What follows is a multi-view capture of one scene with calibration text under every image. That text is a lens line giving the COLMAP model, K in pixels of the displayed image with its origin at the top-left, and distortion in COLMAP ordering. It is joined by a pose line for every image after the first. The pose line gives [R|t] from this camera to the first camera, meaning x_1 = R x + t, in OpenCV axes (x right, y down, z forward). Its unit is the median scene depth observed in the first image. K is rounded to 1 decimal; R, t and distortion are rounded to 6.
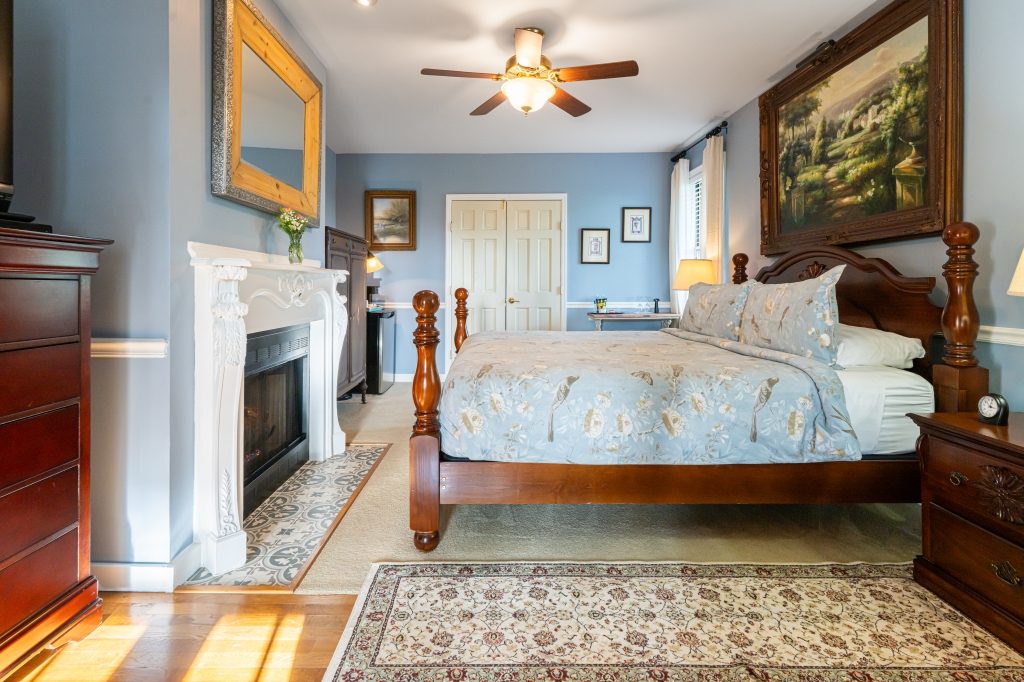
lens RADIAL K [[508.7, 0, 473.5], [0, 508.7, 291.9], [0, 0, 1]] dist [0.001672, 0.000690]
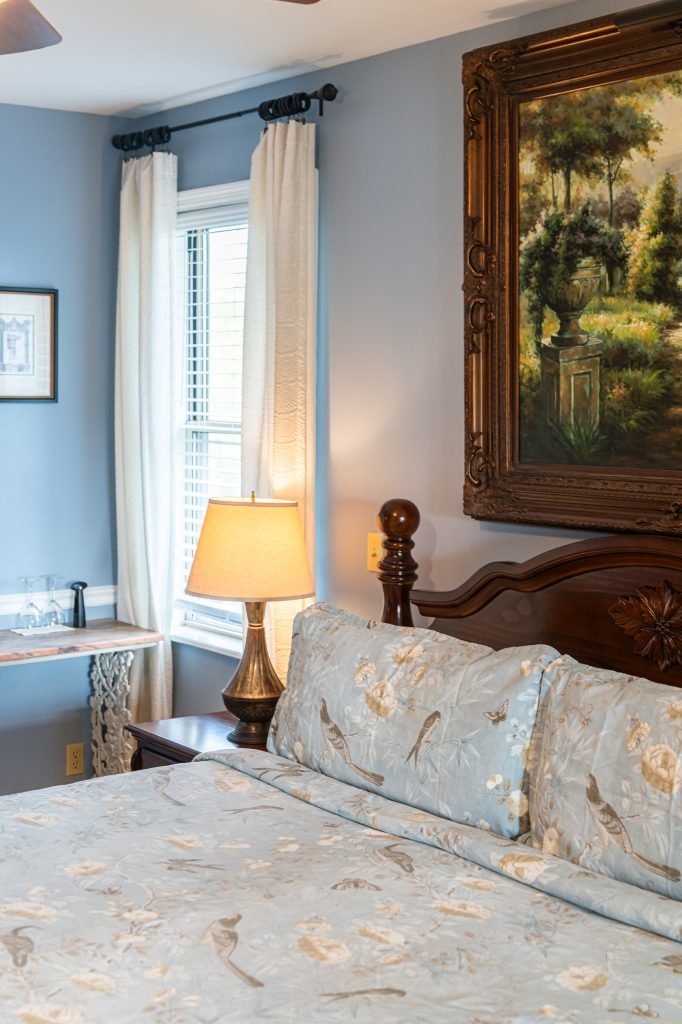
lens RADIAL K [[1572.4, 0, 344.1], [0, 1572.4, 518.3], [0, 0, 1]] dist [0.011934, 0.000000]
pose [[0.793122, -0.045482, 0.607362, -0.221494], [0.002794, 0.997469, 0.071046, -0.204572], [-0.609056, -0.054651, 0.791242, 0.268358]]
